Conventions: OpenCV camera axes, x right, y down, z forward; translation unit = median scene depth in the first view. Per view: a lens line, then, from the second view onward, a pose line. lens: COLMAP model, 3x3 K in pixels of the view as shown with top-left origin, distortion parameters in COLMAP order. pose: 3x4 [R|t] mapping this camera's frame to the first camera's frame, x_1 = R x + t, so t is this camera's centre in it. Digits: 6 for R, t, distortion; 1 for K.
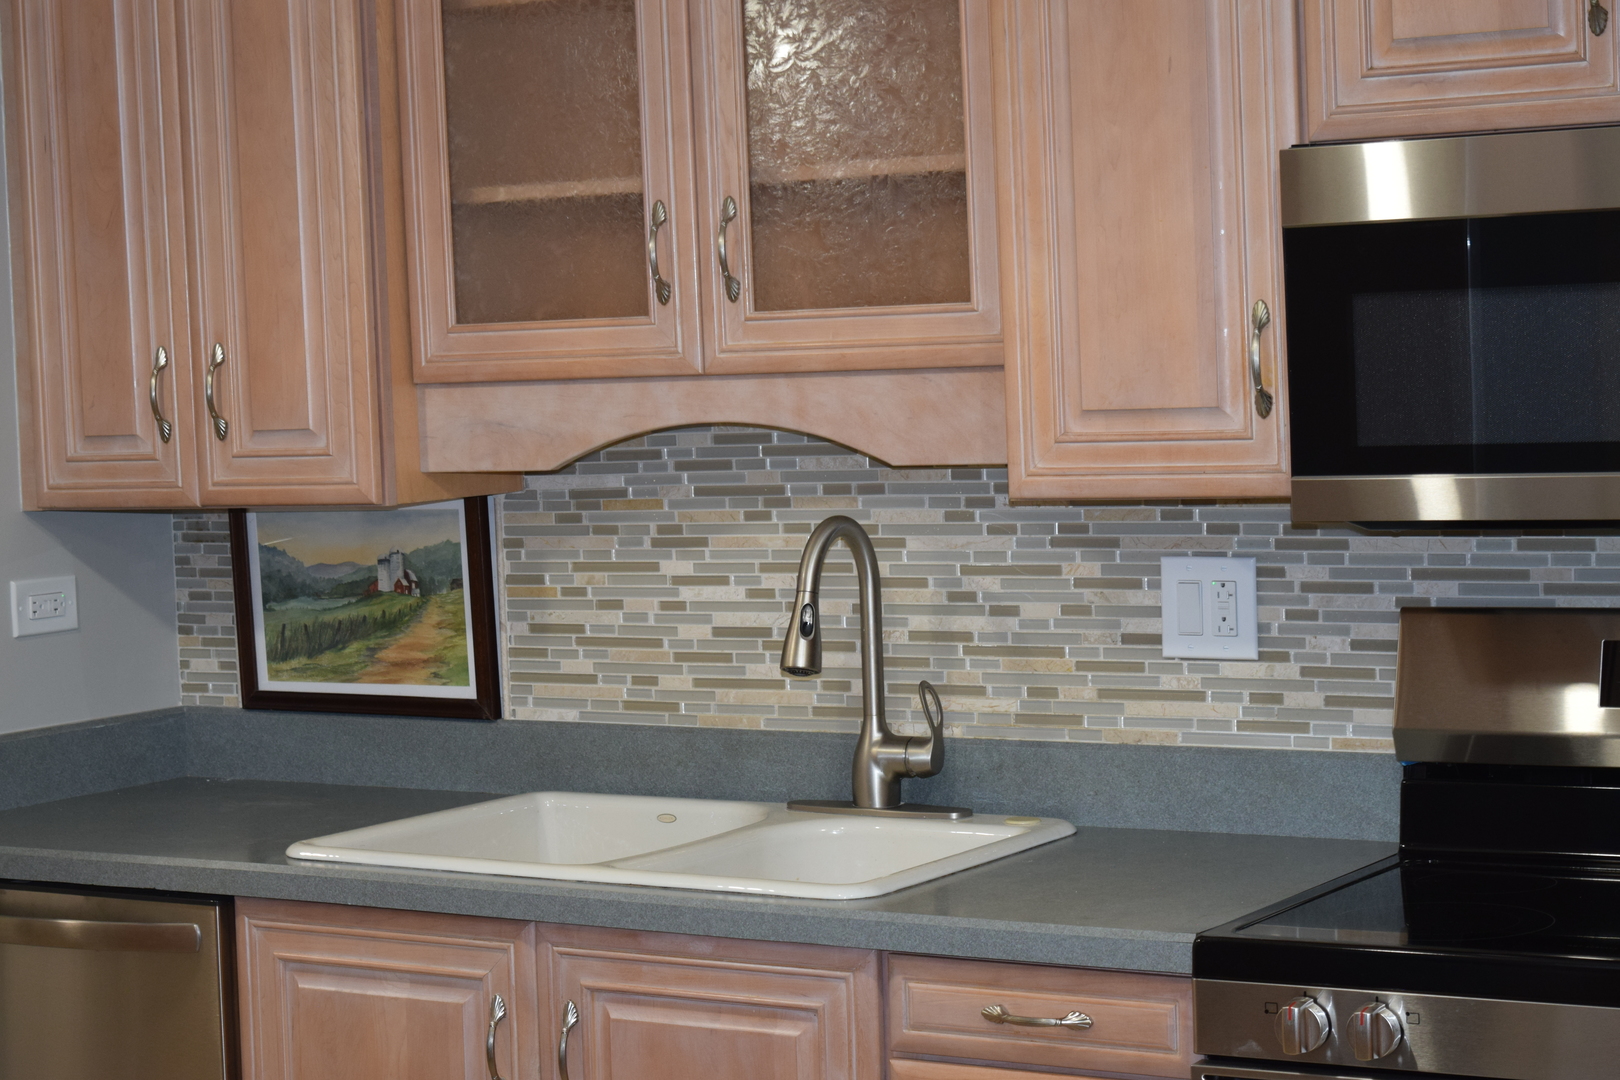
lens RADIAL K [[3329.8, 0, 808.5], [0, 3329.8, 540.0], [0, 0, 1]] dist [-0.076658, 0.000000]
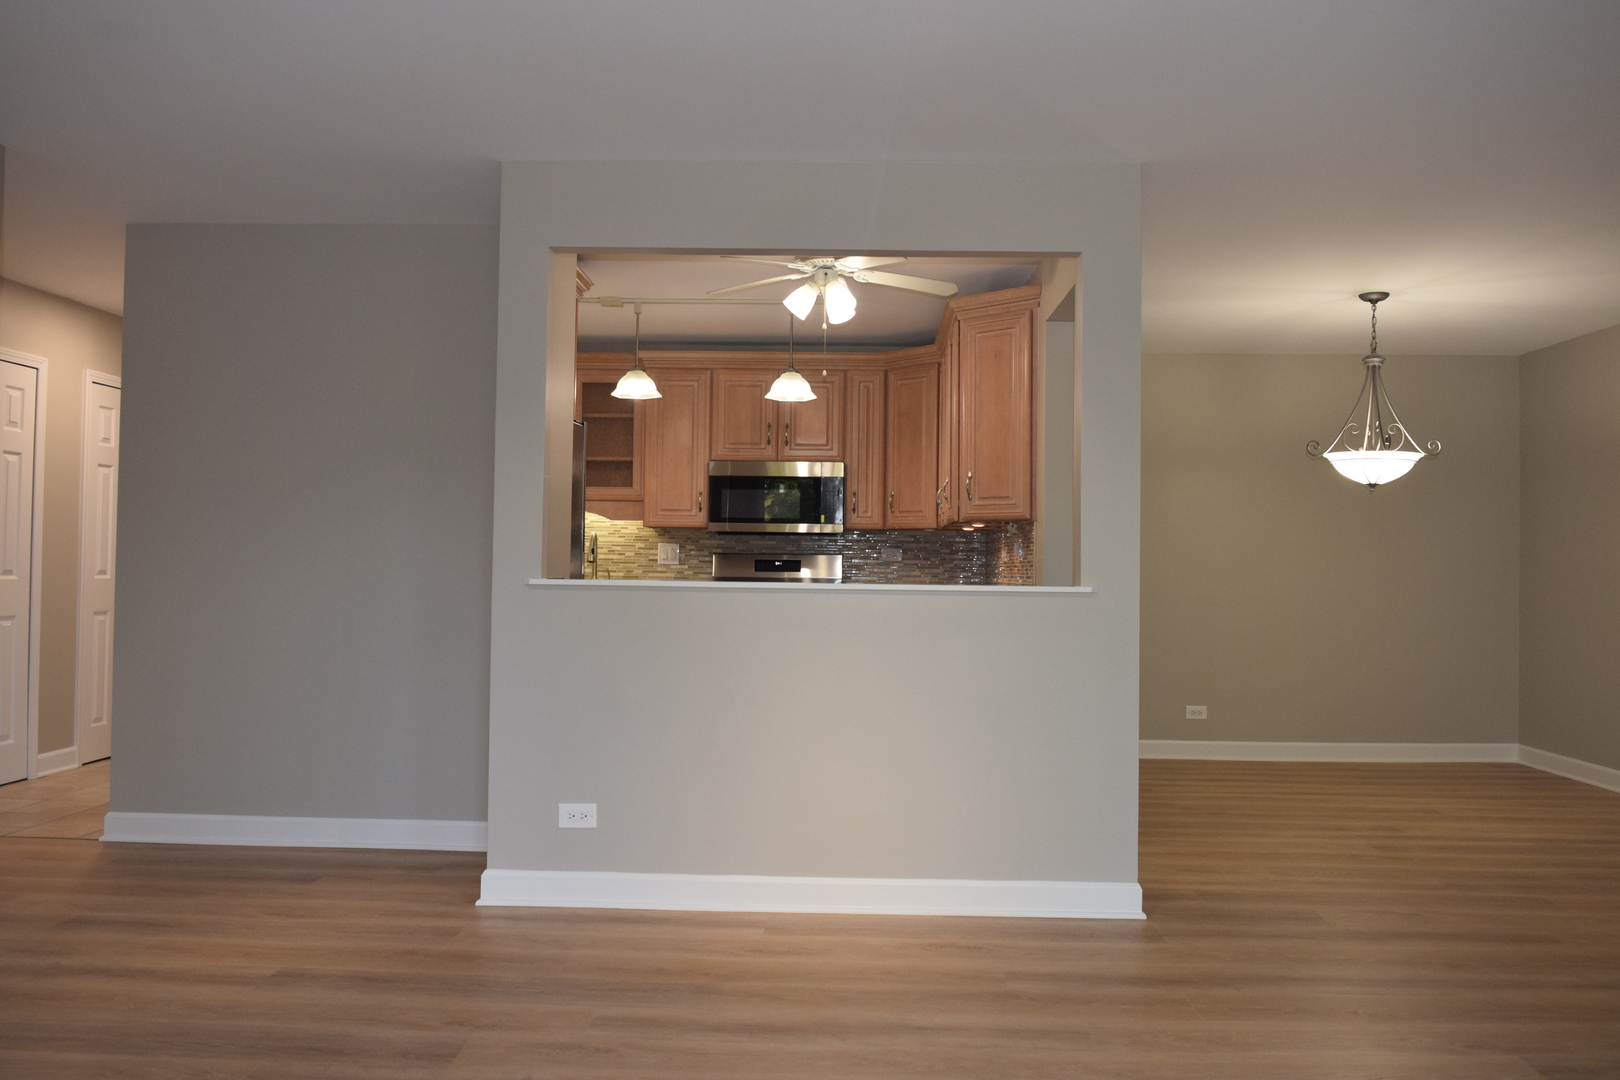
lens RADIAL K [[1335.6, 0, 818.3], [0, 1335.6, 533.6], [0, 0, 1]] dist [-0.022466, 0.034431]
pose [[0.863841, 0.062100, 0.499922, -0.657580], [-0.016452, 0.995321, -0.095210, 0.169829], [-0.503495, 0.074021, 0.860821, -0.786366]]
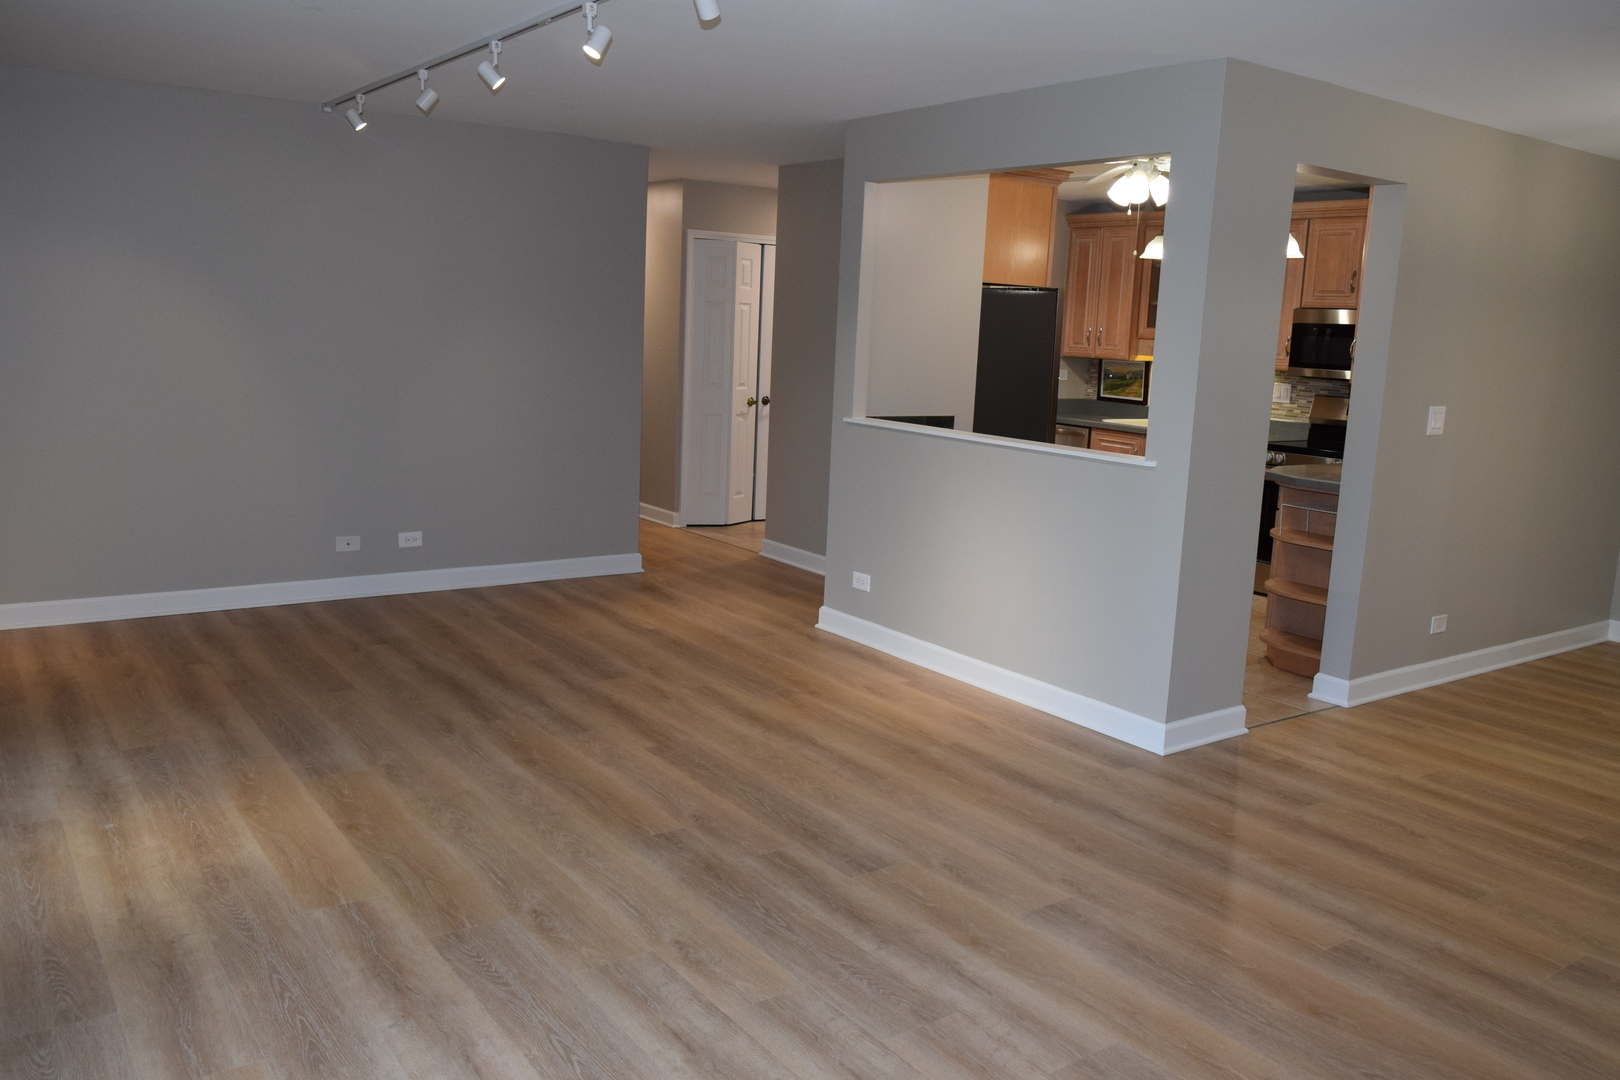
lens RADIAL K [[1262.4, 0, 807.5], [0, 1262.4, 534.2], [0, 0, 1]] dist [-0.019777, 0.018515]
pose [[0.918709, 0.139942, -0.369309, 0.193795], [-0.098852, 0.986831, 0.128031, 0.059098], [0.382363, -0.081116, 0.920445, -1.132996]]
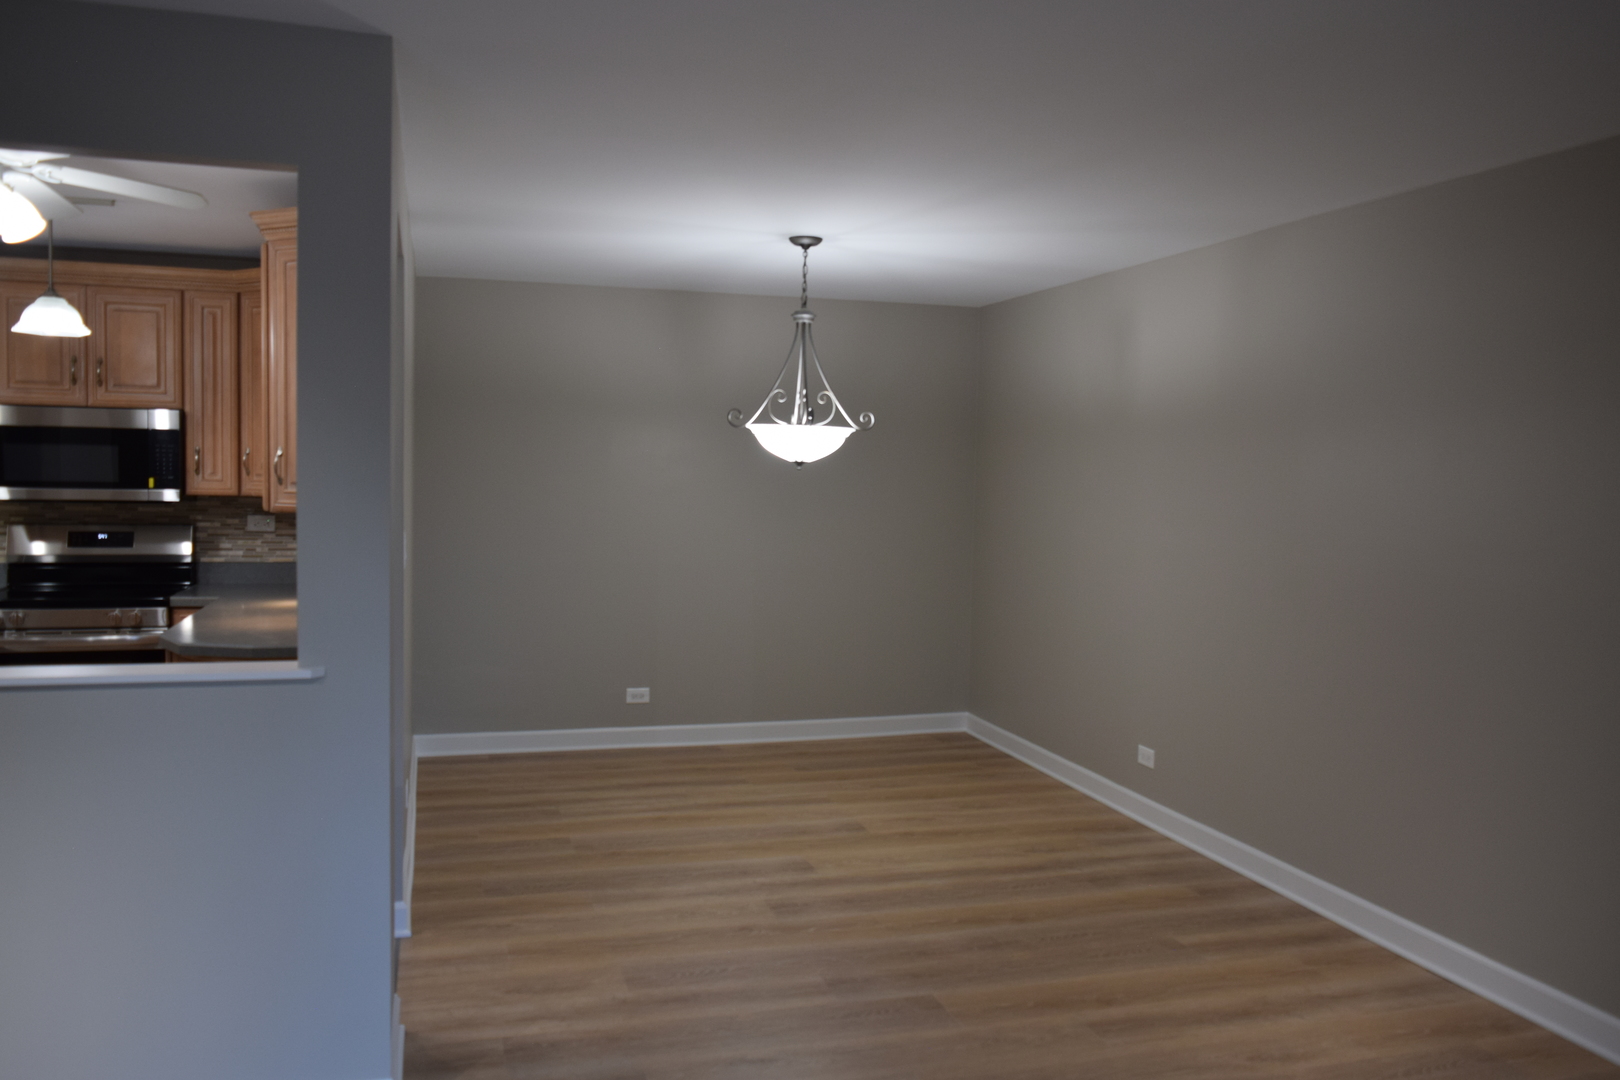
lens RADIAL K [[1262.4, 0, 806.5], [0, 1262.4, 534.7], [0, 0, 1]] dist [-0.019777, 0.018515]
pose [[0.668223, 0.010793, 0.743882, -0.270745], [-0.003839, 0.999931, -0.011059, 0.043459], [-0.743951, 0.004534, 0.668219, -0.632776]]
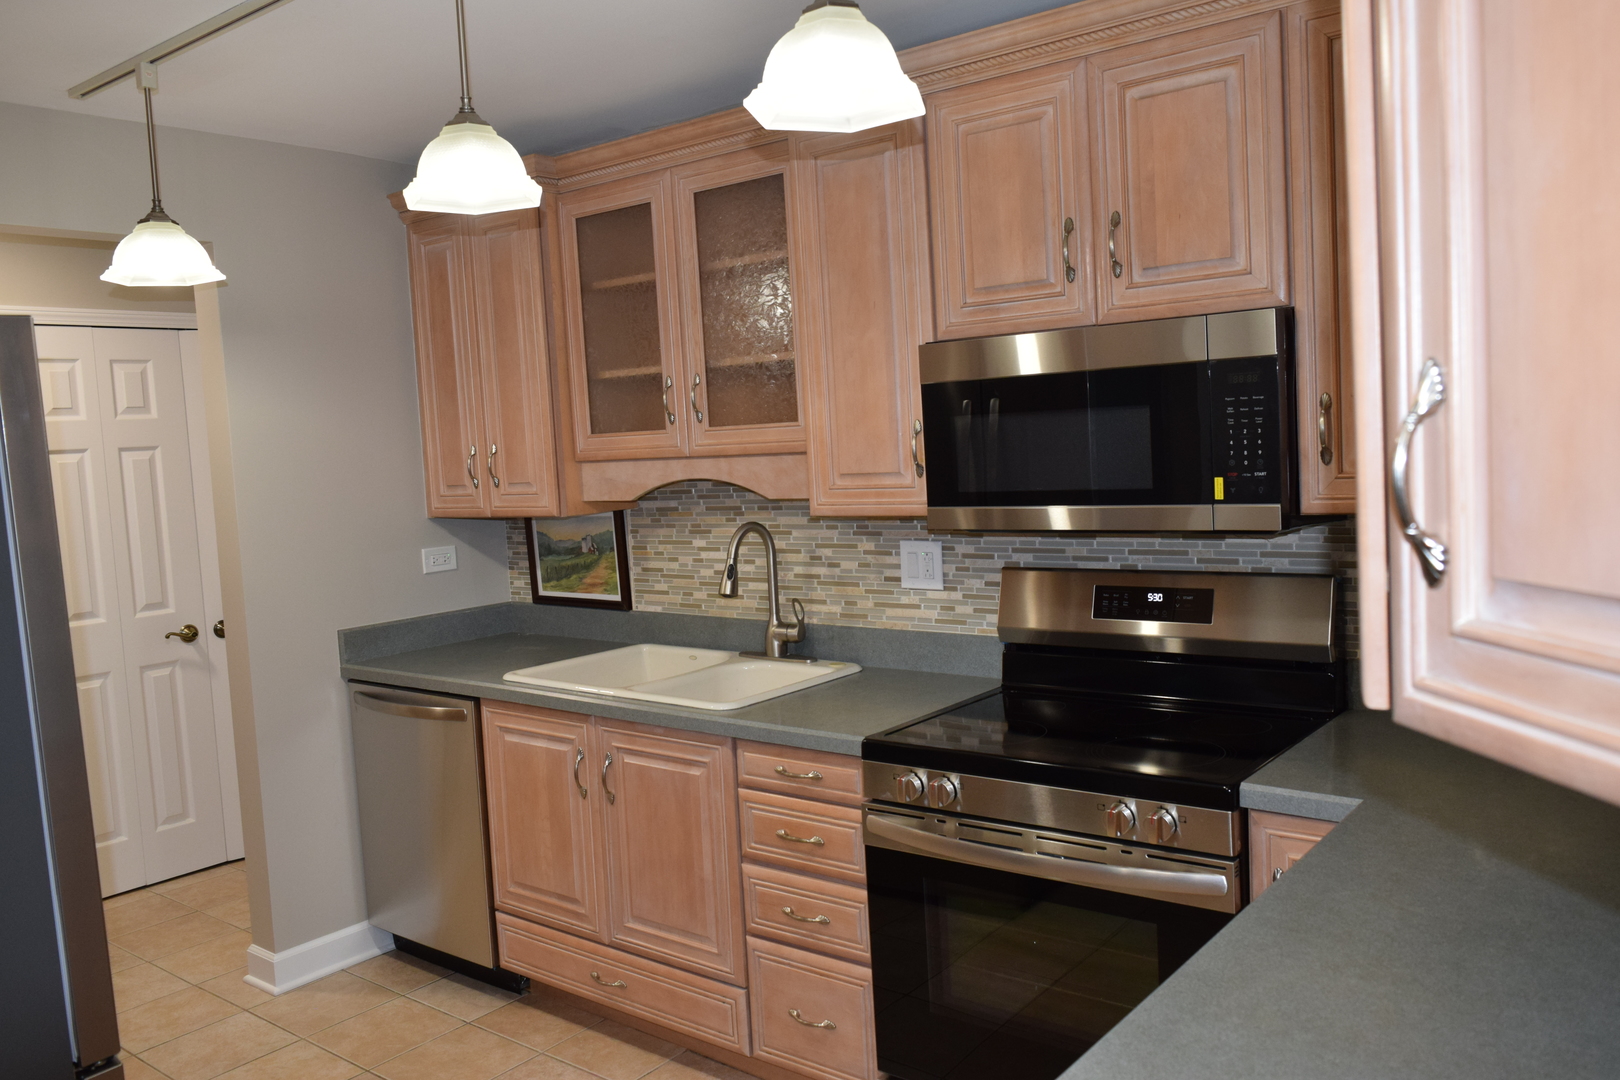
lens RADIAL K [[1262.4, 0, 814.7], [0, 1262.4, 532.5], [0, 0, 1]] dist [-0.019777, 0.018515]
pose [[0.992662, -0.006124, -0.120769, 0.146349], [0.009222, 0.999642, 0.025112, -0.020298], [0.120572, -0.026041, 0.992363, 0.195799]]
